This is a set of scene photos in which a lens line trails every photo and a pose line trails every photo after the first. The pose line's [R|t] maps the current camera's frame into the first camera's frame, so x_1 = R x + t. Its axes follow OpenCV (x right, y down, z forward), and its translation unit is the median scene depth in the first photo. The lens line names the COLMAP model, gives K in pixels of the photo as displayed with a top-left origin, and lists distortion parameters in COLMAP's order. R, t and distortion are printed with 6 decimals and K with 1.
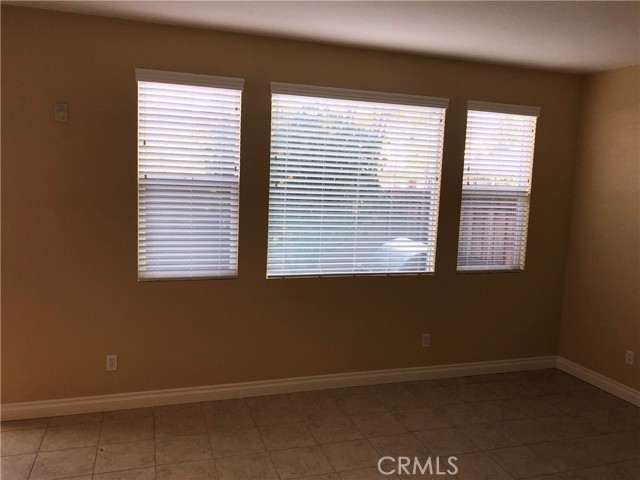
lens RADIAL K [[534.1, 0, 321.6], [0, 534.1, 239.5], [0, 0, 1]] dist [0.045855, -0.036651]
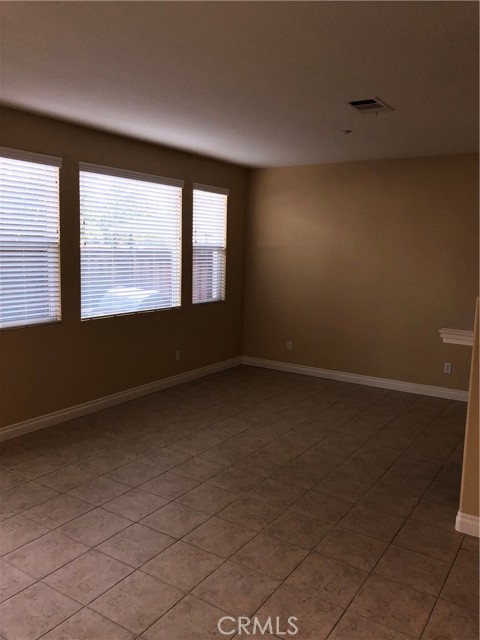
lens RADIAL K [[534.1, 0, 236.6], [0, 534.1, 322.1], [0, 0, 1]] dist [0.045855, -0.036651]
pose [[0.783001, -0.102892, 0.613452, -0.533932], [0.067486, 0.994455, 0.080658, 0.000194], [-0.618349, -0.021756, 0.785602, -0.182925]]
